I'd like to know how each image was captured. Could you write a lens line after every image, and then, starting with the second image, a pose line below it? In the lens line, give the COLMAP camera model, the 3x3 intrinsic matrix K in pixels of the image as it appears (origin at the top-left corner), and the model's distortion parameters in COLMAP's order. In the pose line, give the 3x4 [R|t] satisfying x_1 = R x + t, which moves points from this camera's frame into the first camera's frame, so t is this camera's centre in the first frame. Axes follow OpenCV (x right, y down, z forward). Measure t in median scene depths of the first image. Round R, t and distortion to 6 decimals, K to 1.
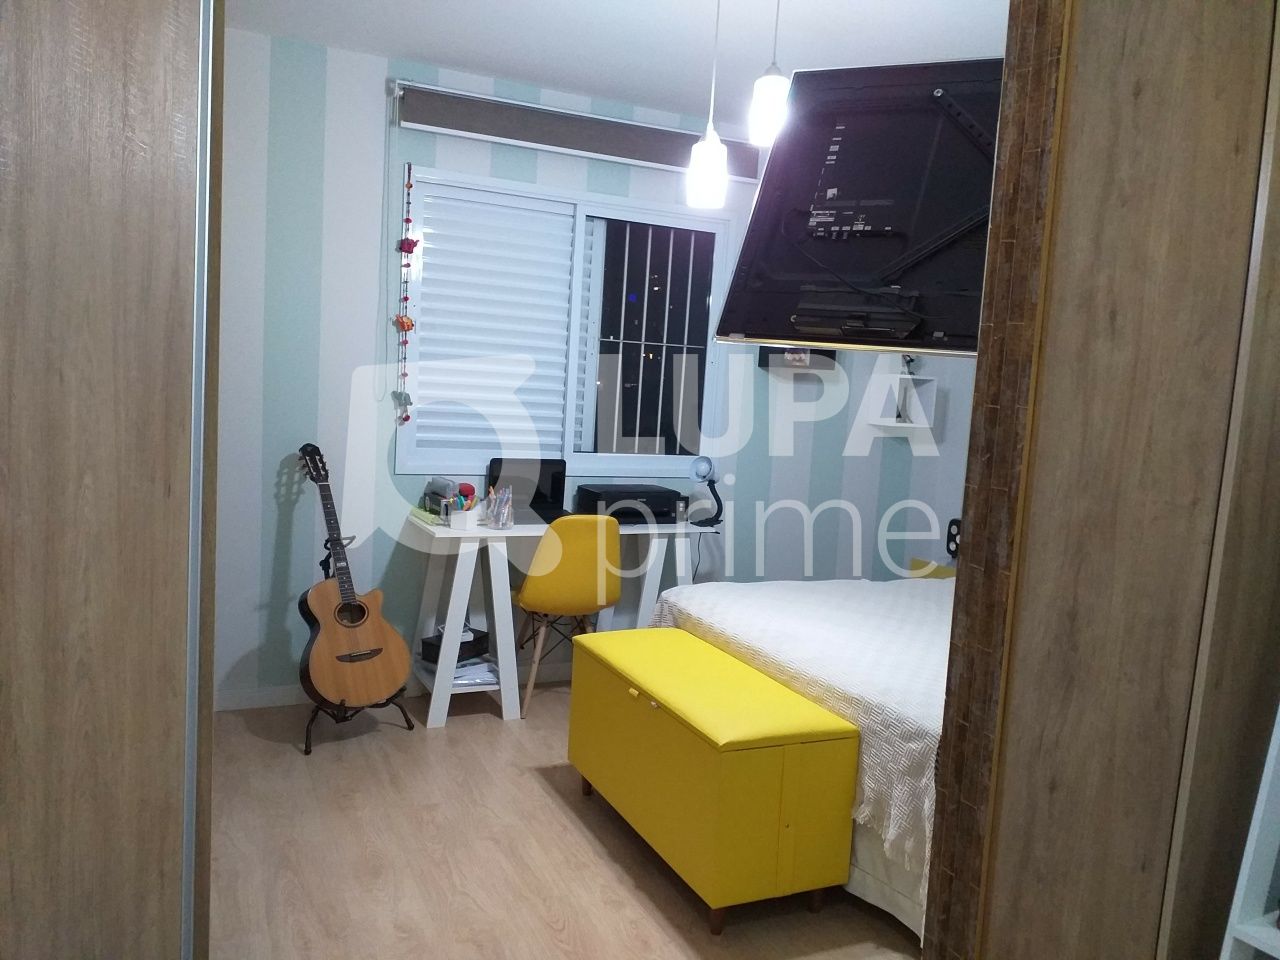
lens RADIAL K [[997.8, 0, 633.8], [0, 997.8, 479.9], [0, 0, 1]] dist [0.022854, -0.073116]
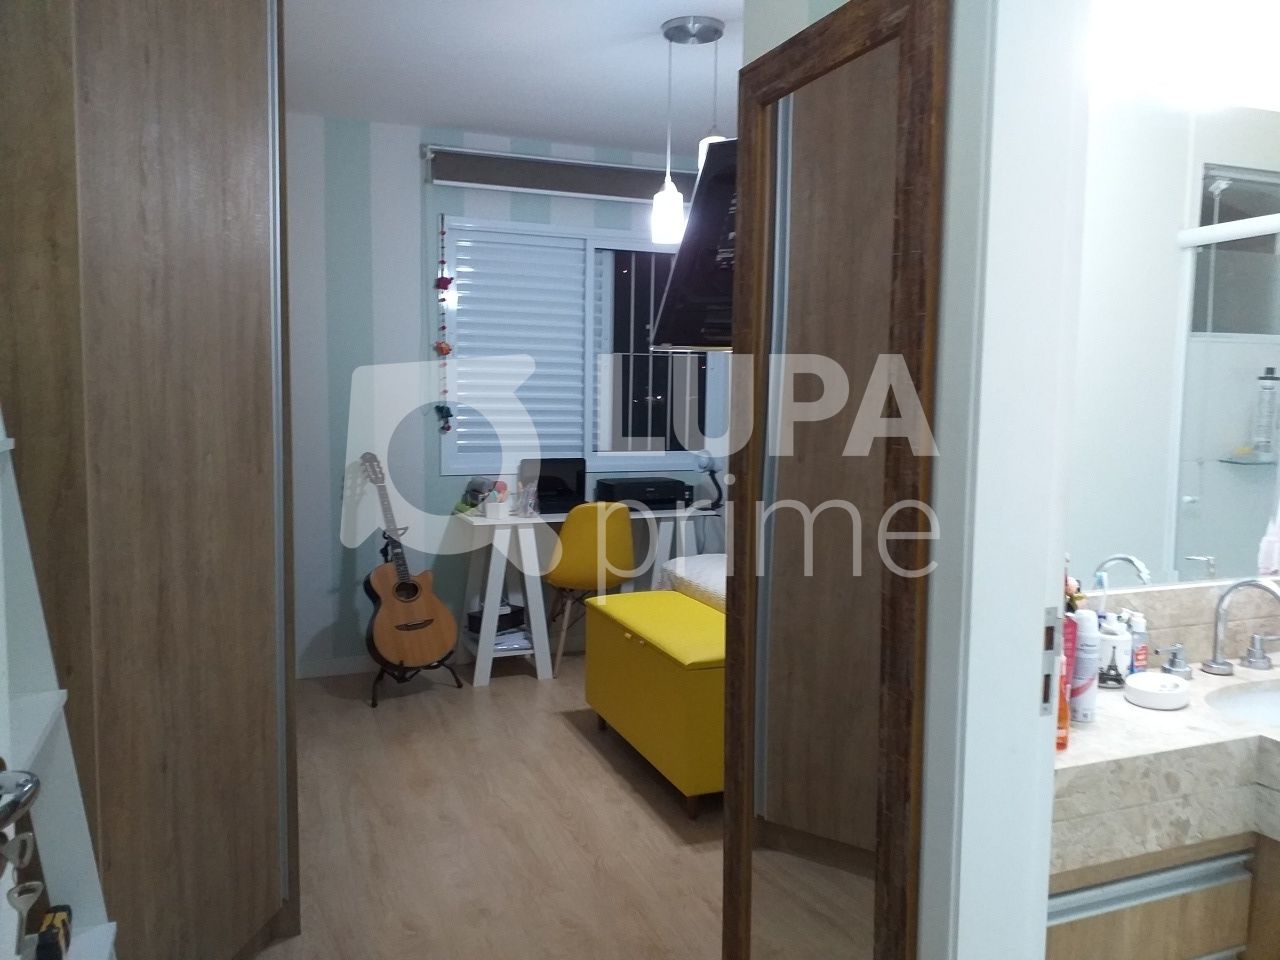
lens RADIAL K [[1001.6, 0, 640.0], [0, 1001.6, 480.0], [0, 0, 1]] dist [0.039812, -0.077060]
pose [[0.997153, -0.041411, -0.063009, 0.077025], [0.040429, 0.999041, -0.016785, 0.031127], [0.063644, 0.014190, 0.997872, -0.185148]]
